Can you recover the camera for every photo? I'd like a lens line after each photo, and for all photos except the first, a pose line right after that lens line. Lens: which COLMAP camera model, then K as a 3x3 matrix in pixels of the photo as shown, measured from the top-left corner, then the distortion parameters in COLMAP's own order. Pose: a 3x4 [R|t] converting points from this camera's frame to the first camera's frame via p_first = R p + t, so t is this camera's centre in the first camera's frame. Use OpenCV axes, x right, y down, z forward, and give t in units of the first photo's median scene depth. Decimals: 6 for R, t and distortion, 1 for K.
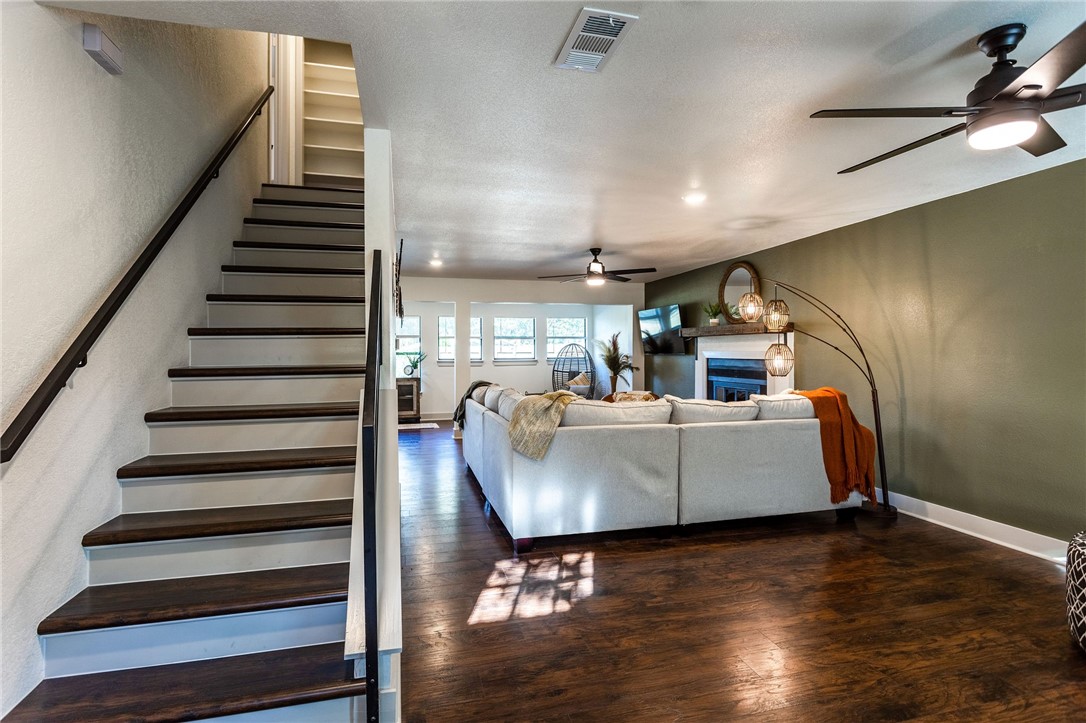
lens RADIAL K [[518.1, 0, 529.4], [0, 518.1, 354.6], [0, 0, 1]] dist [-0.017784, 0.005617]
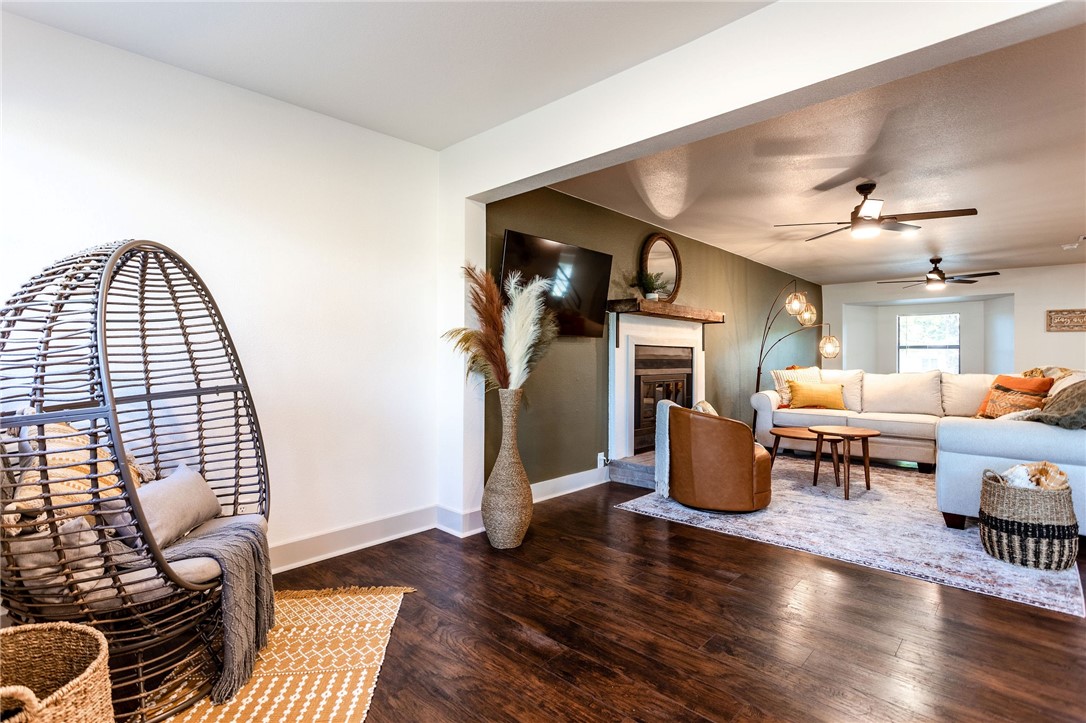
lens RADIAL K [[518.1, 0, 529.4], [0, 518.1, 354.6], [0, 0, 1]] dist [-0.017784, 0.005617]
pose [[-0.541469, 0.000485, 0.840721, -0.173260], [-0.003919, 0.999988, -0.003101, 0.022865], [-0.840712, -0.004974, -0.541460, 1.459264]]
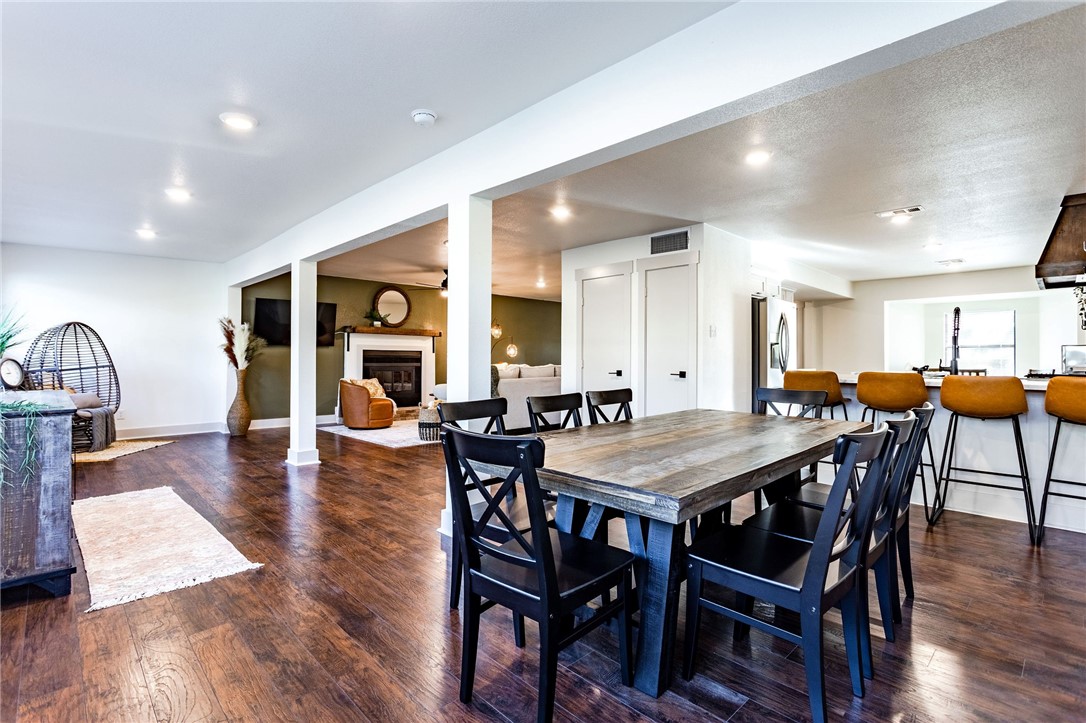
lens RADIAL K [[518.1, 0, 529.4], [0, 518.1, 354.6], [0, 0, 1]] dist [-0.017784, 0.005617]
pose [[-0.501590, 0.005647, 0.865087, -0.977489], [-0.002698, 0.999964, -0.008092, 0.027852], [-0.865101, -0.006393, -0.501557, 1.252800]]
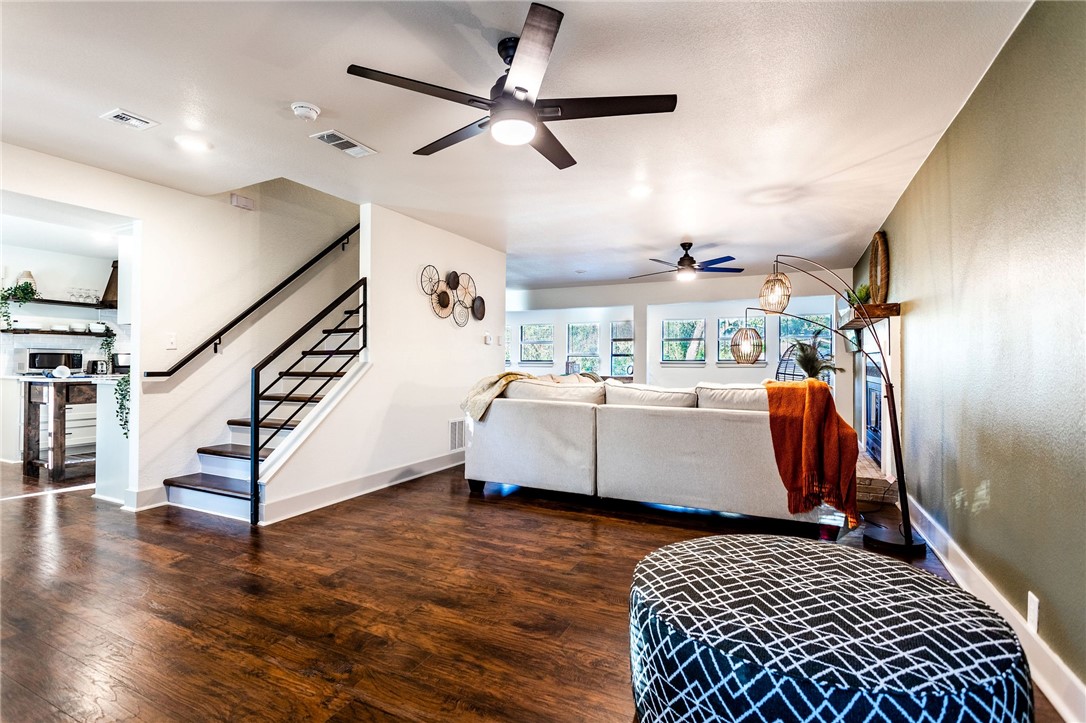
lens RADIAL K [[518.1, 0, 529.4], [0, 518.1, 354.6], [0, 0, 1]] dist [-0.017784, 0.005617]
pose [[0.760954, -0.003173, -0.648798, 0.453510], [-0.009005, 0.999840, -0.015452, 0.024512], [0.648743, 0.017601, 0.760804, 0.036183]]
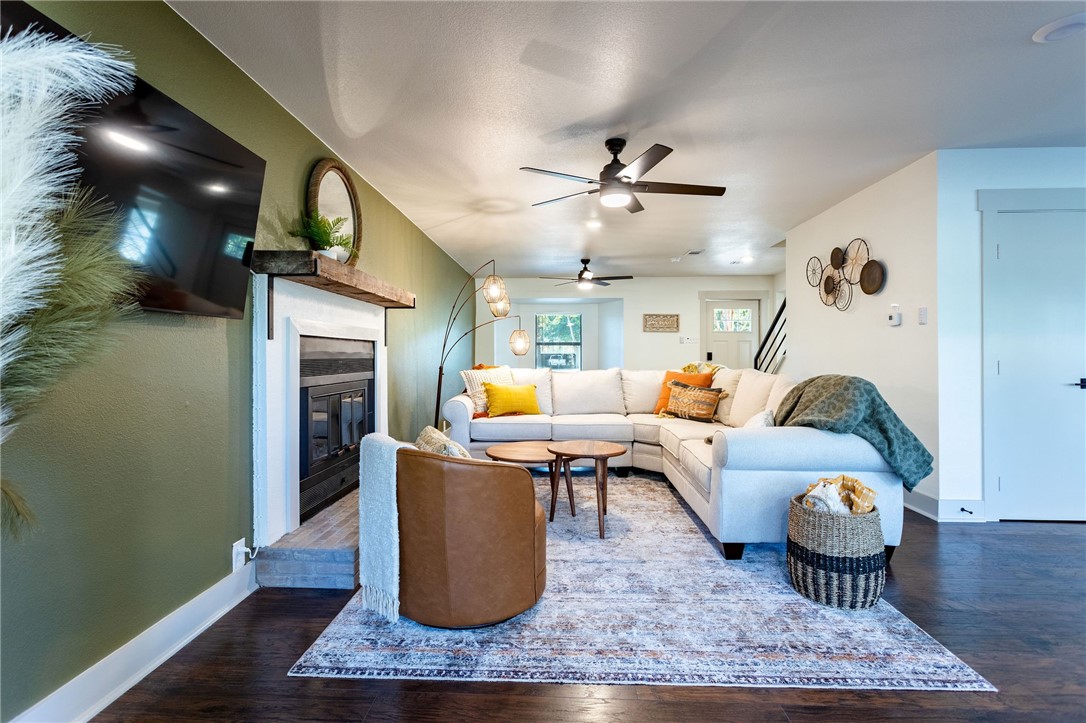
lens RADIAL K [[518.1, 0, 529.4], [0, 518.1, 354.6], [0, 0, 1]] dist [-0.017784, 0.005617]
pose [[-0.960352, -0.001489, 0.278787, 0.050170], [-0.000626, 0.999995, 0.003184, 0.020710], [-0.278791, 0.002884, -0.960348, 1.300136]]
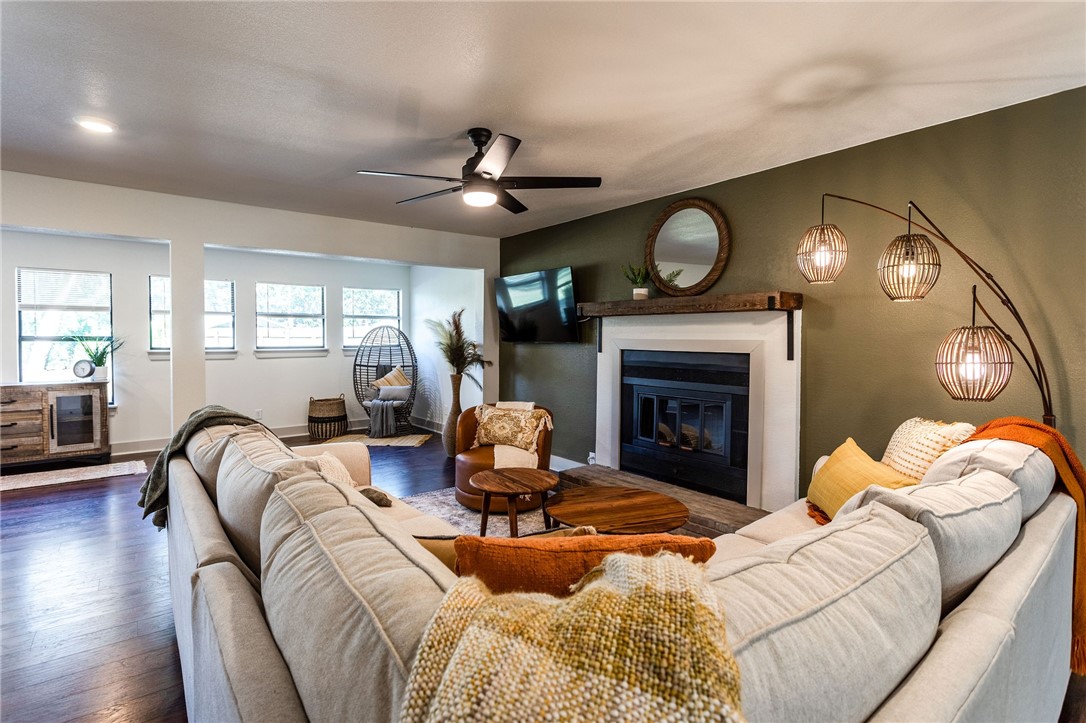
lens RADIAL K [[518.1, 0, 529.4], [0, 518.1, 354.6], [0, 0, 1]] dist [-0.017784, 0.005617]
pose [[0.915292, -0.006050, 0.402745, -0.024622], [-0.005406, 0.999613, 0.027301, -0.003712], [-0.402754, -0.027165, 0.914905, 0.435022]]
